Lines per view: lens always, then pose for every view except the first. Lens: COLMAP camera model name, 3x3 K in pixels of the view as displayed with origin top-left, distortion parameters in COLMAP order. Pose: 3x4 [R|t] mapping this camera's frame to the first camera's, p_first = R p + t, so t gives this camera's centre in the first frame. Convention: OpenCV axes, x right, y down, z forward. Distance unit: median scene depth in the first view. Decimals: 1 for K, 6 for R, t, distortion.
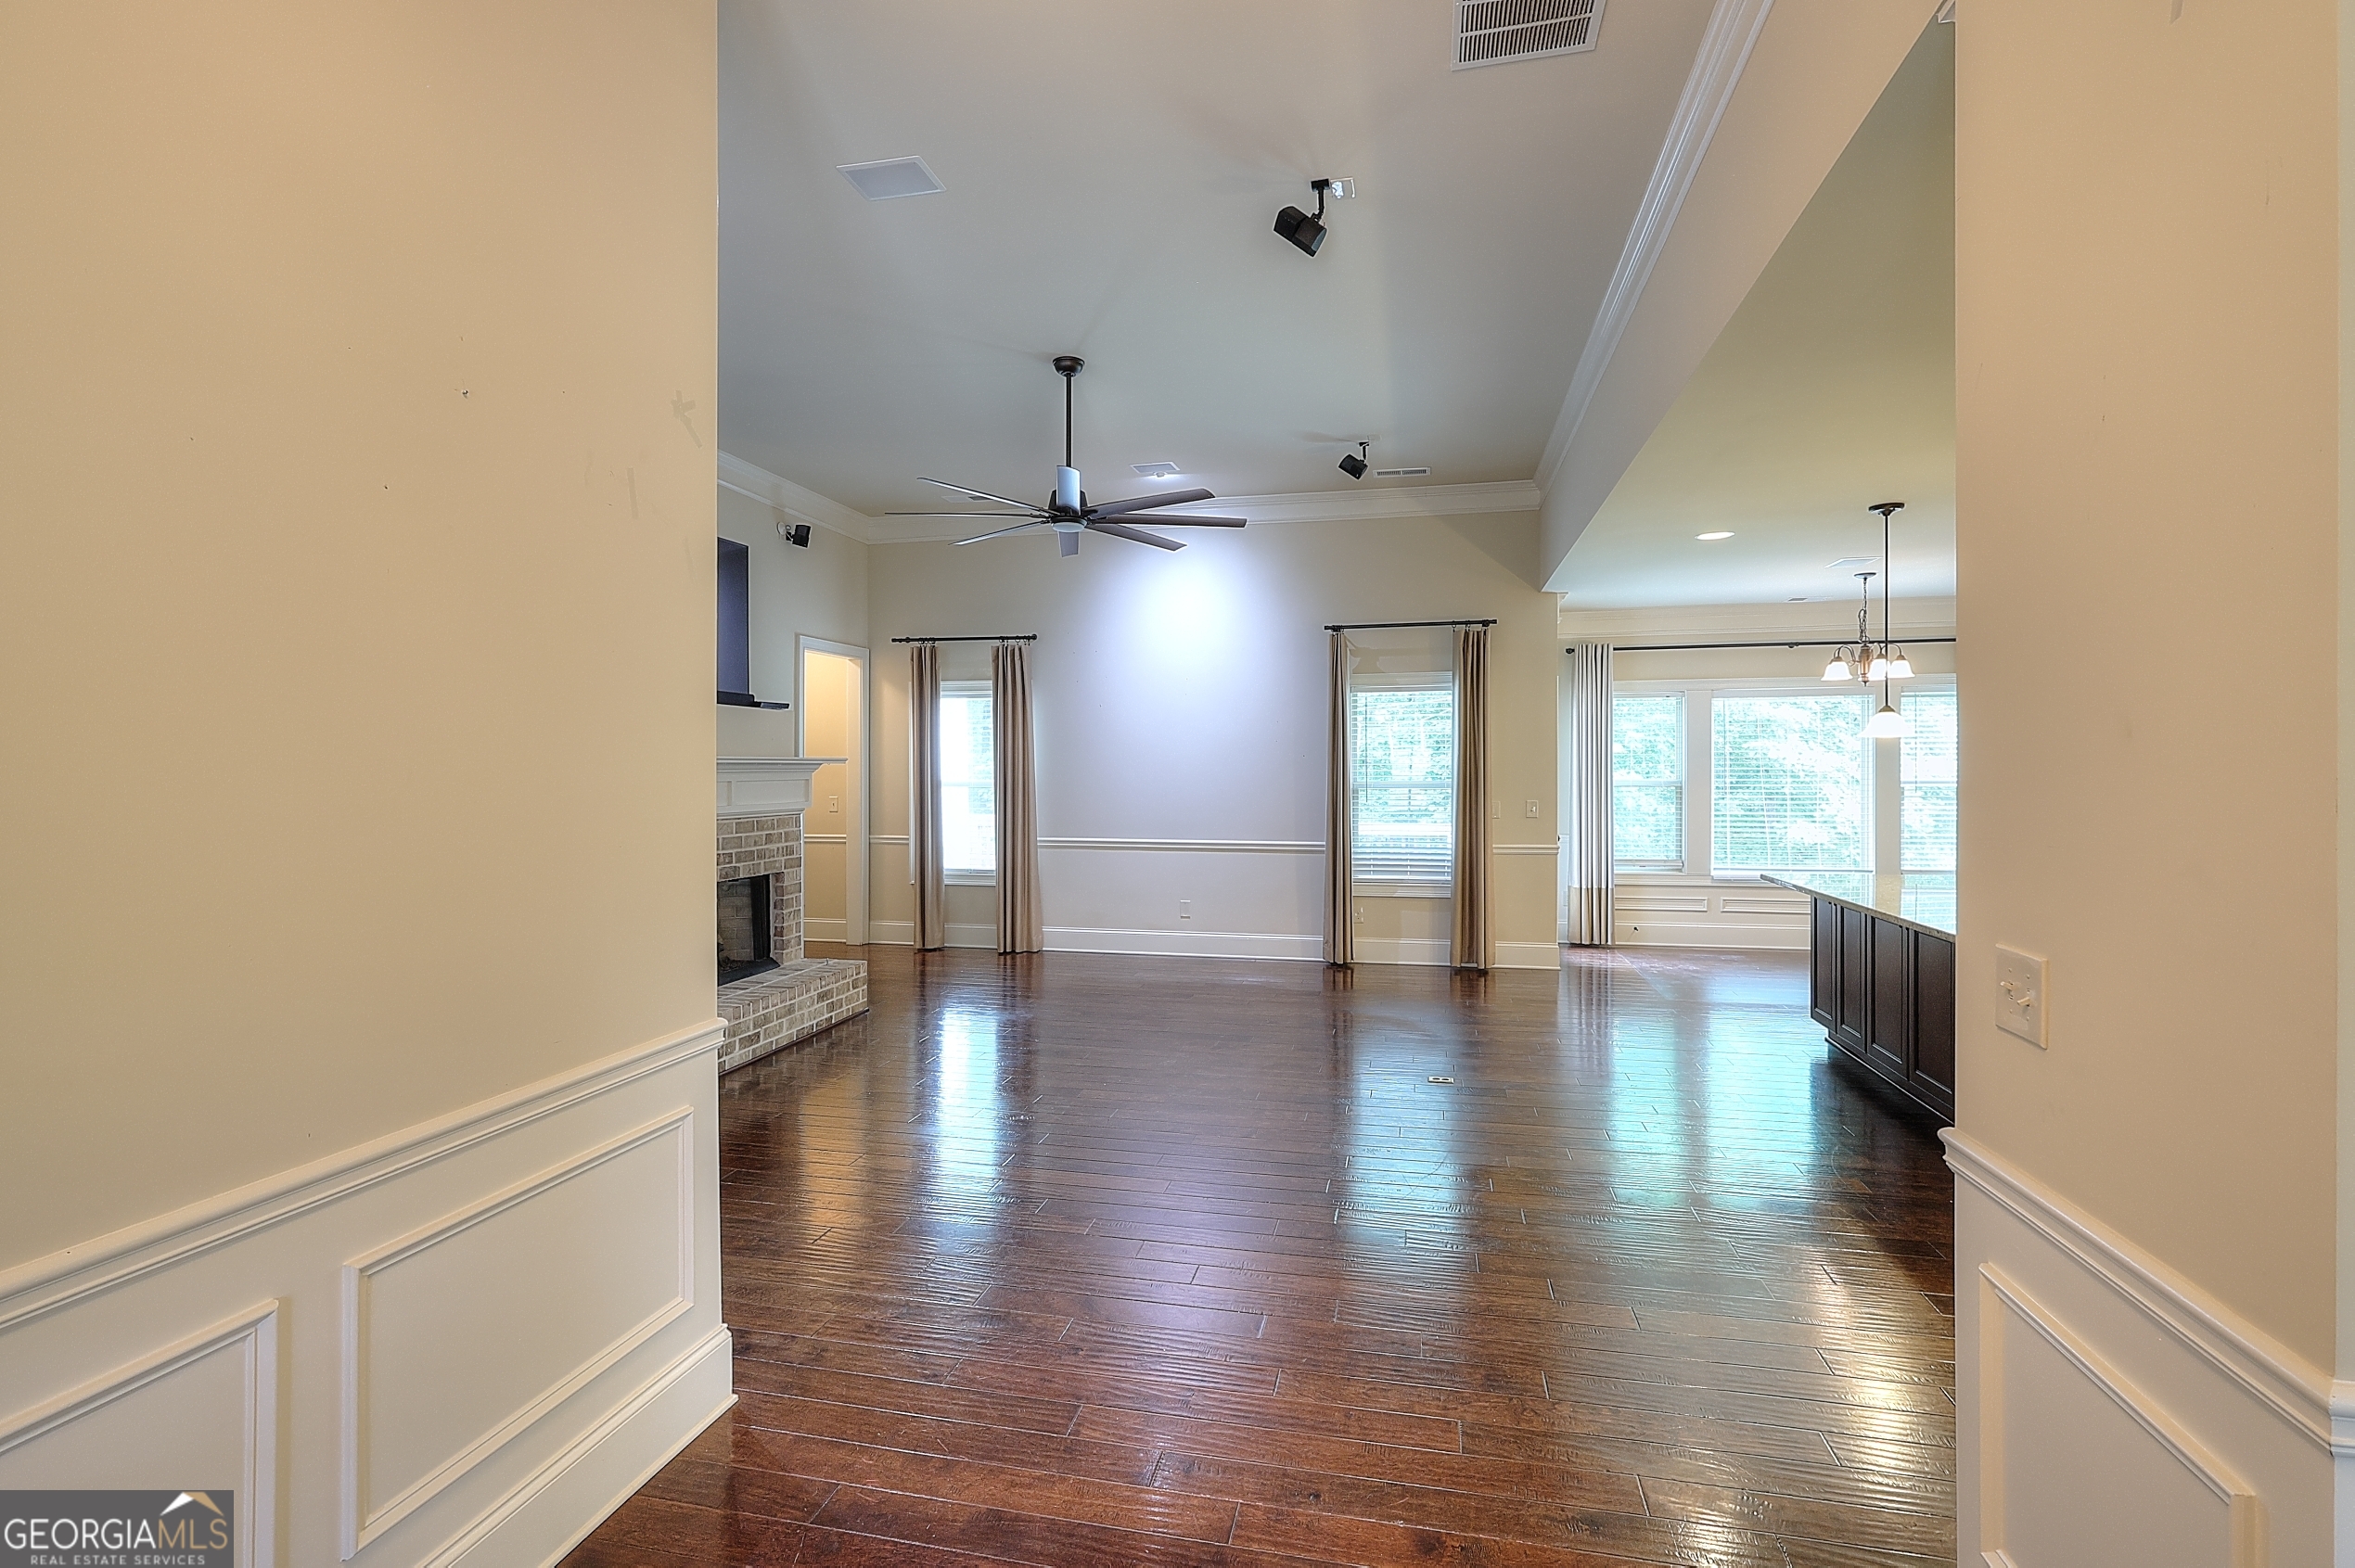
lens RADIAL K [[1086.3, 0, 1176.9], [0, 1086.3, 774.6], [0, 0, 1]] dist [-0.002777, 0.001471]
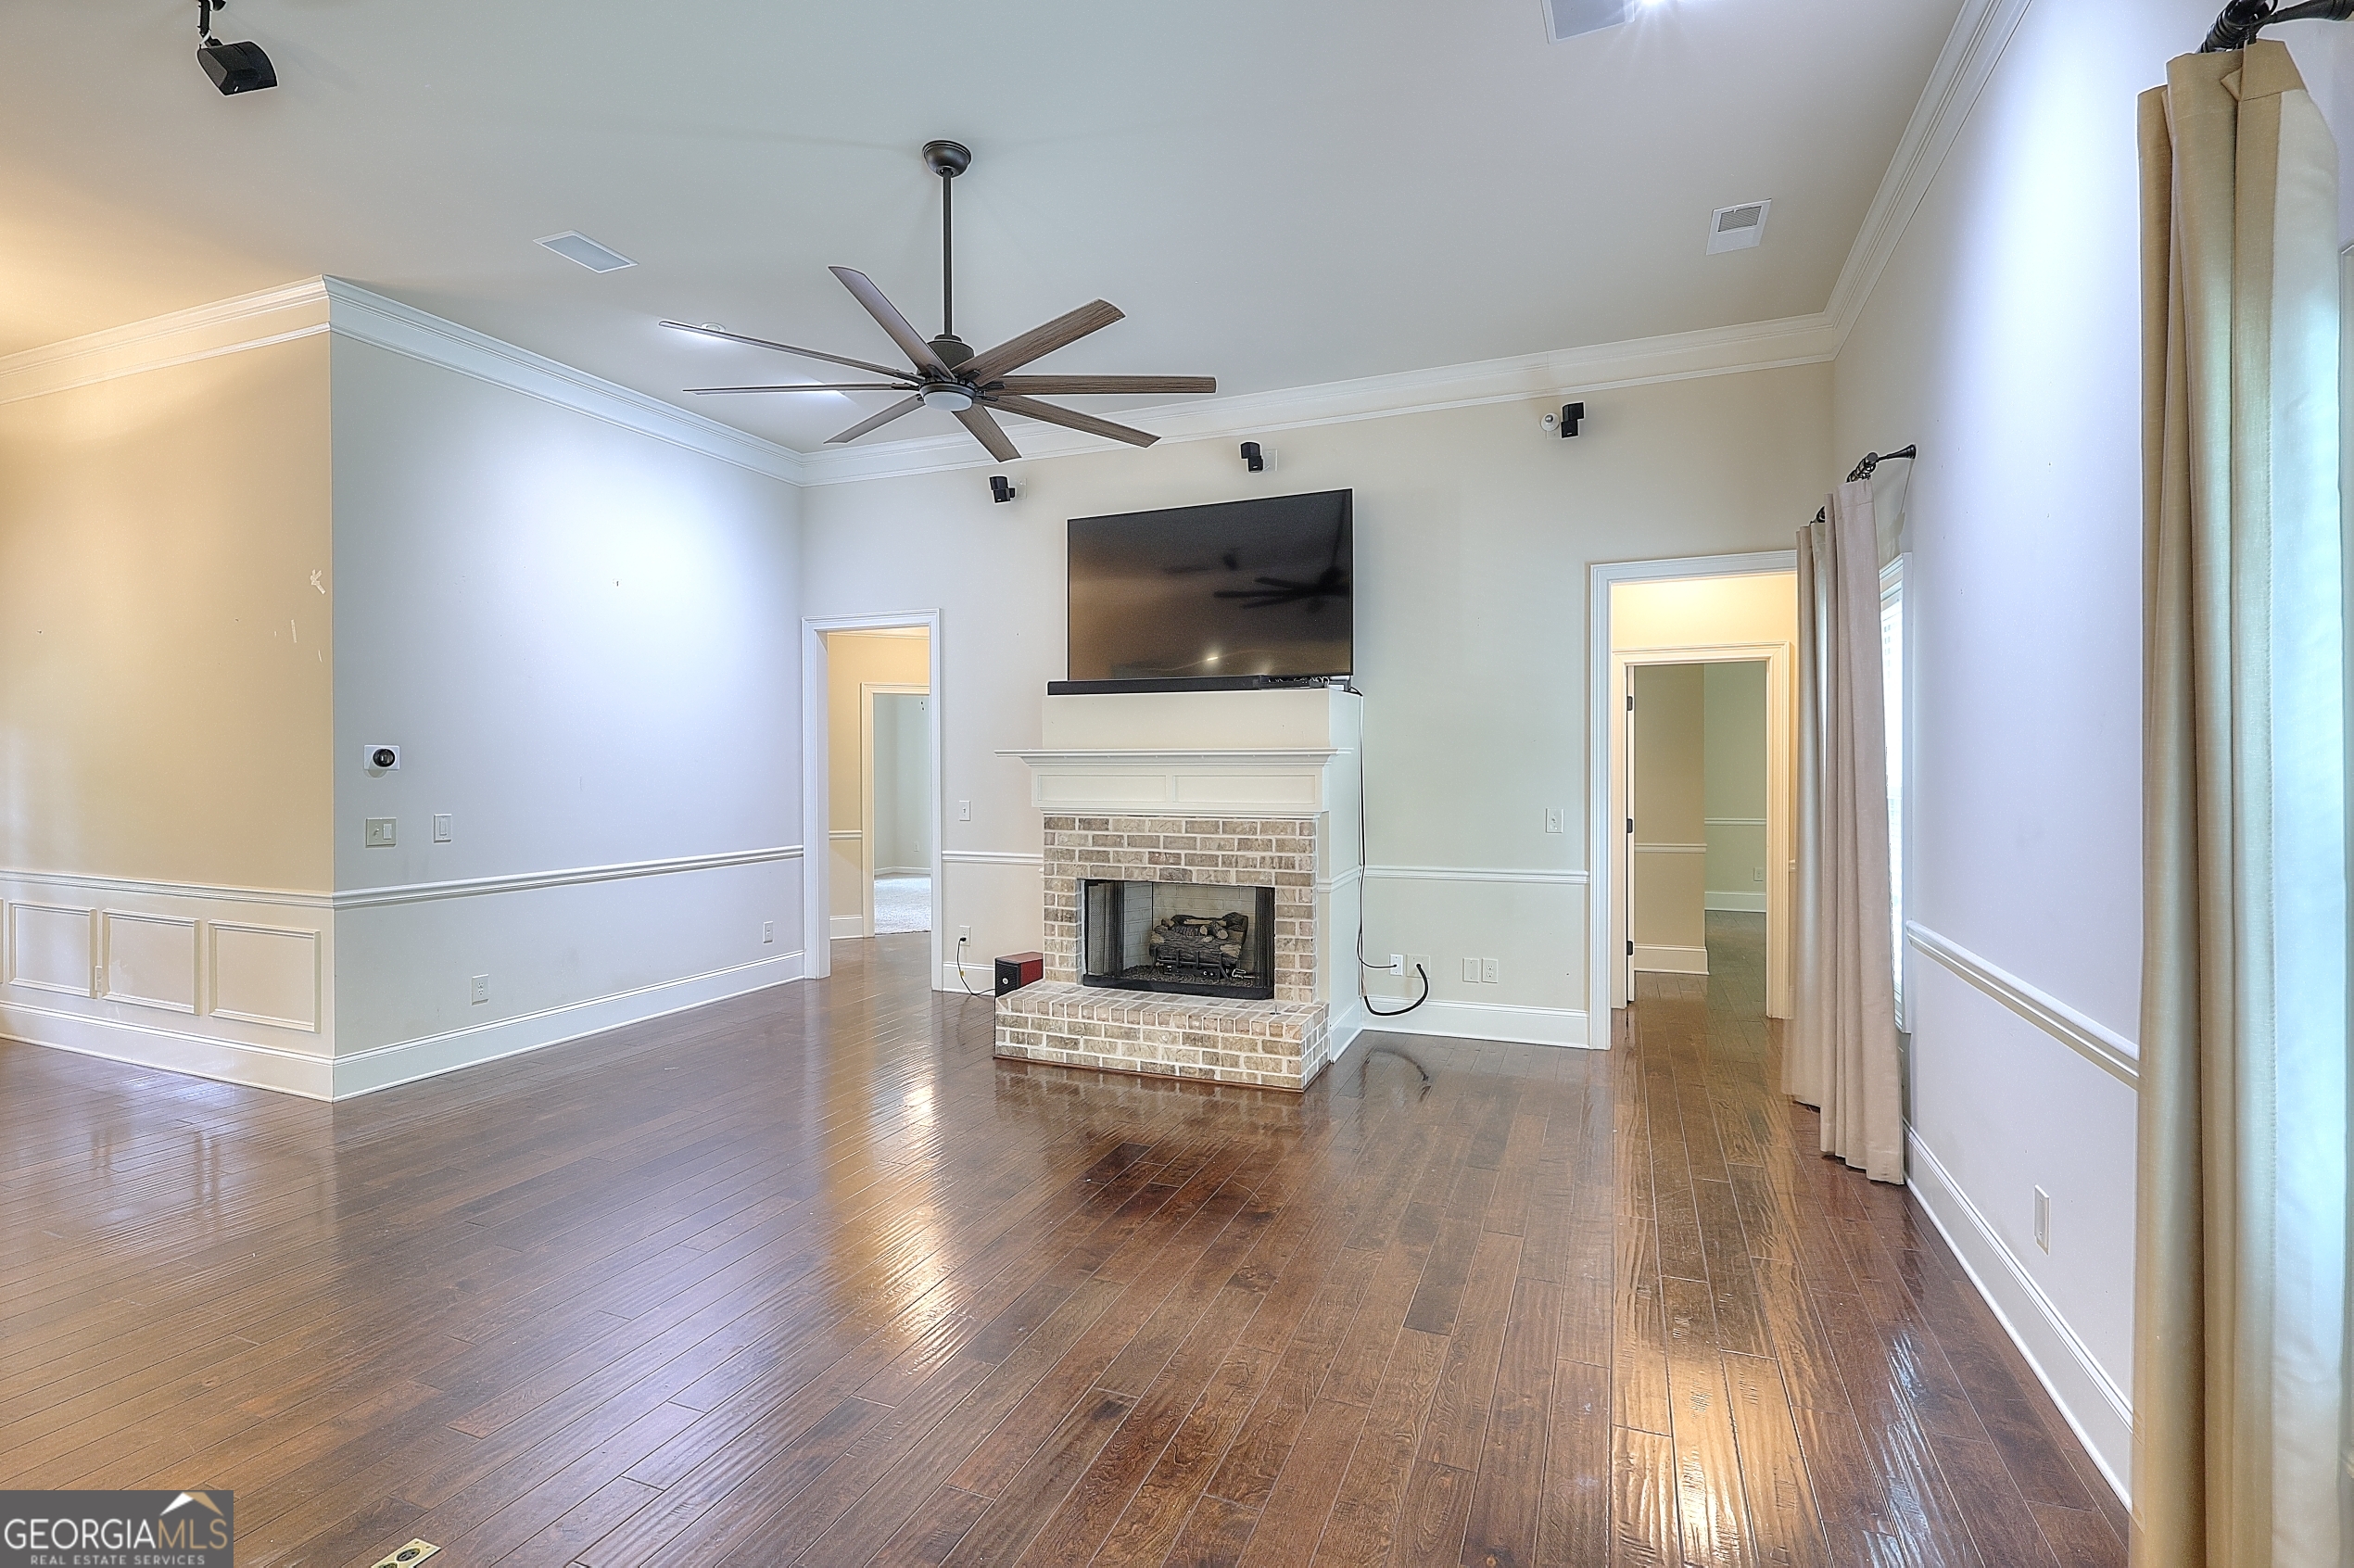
lens RADIAL K [[1085.9, 0, 1176.4], [0, 1085.9, 774.6], [0, 0, 1]] dist [-0.002777, 0.001471]
pose [[-0.166306, 0.013971, -0.985975, 0.461920], [-0.003442, 0.999885, 0.014748, -0.007750], [0.986068, 0.005847, -0.166239, 1.072579]]
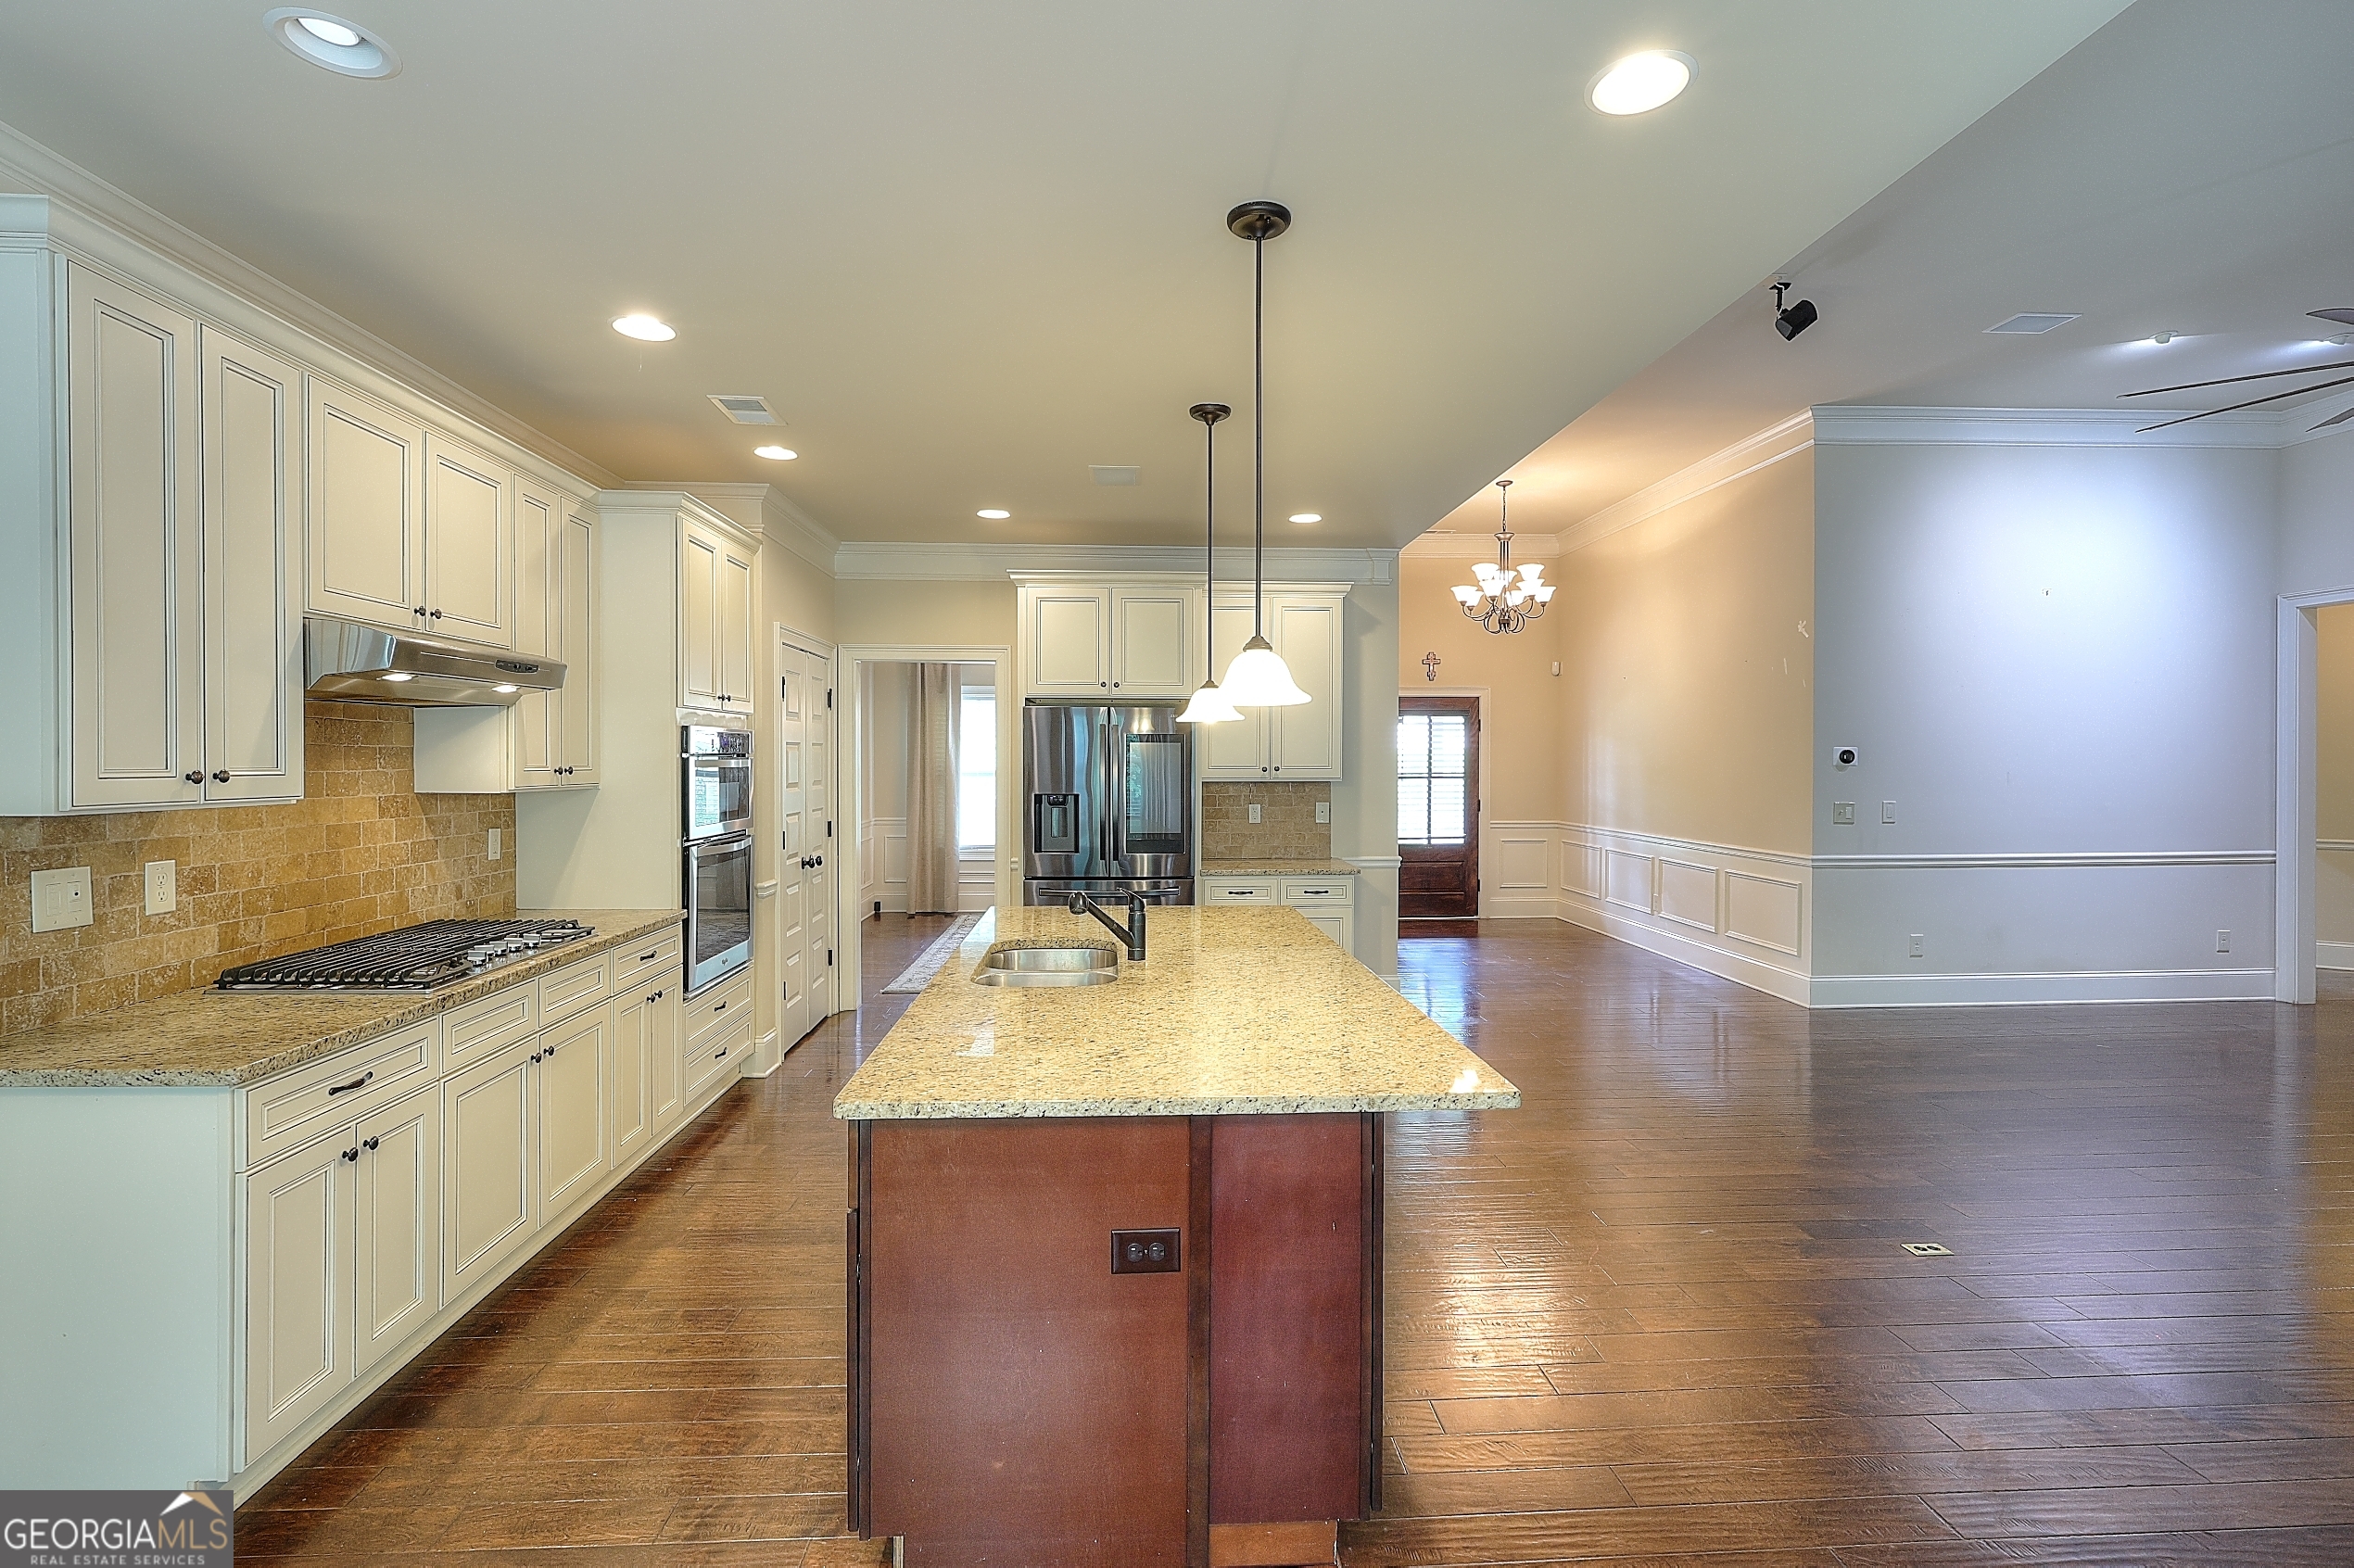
lens RADIAL K [[1085.9, 0, 1176.4], [0, 1085.9, 774.6], [0, 0, 1]] dist [-0.002777, 0.001471]
pose [[-0.962095, 0.009010, -0.272564, 0.673376], [0.004948, 0.999866, 0.015587, -0.008501], [0.272668, 0.013647, -0.962011, 1.193287]]
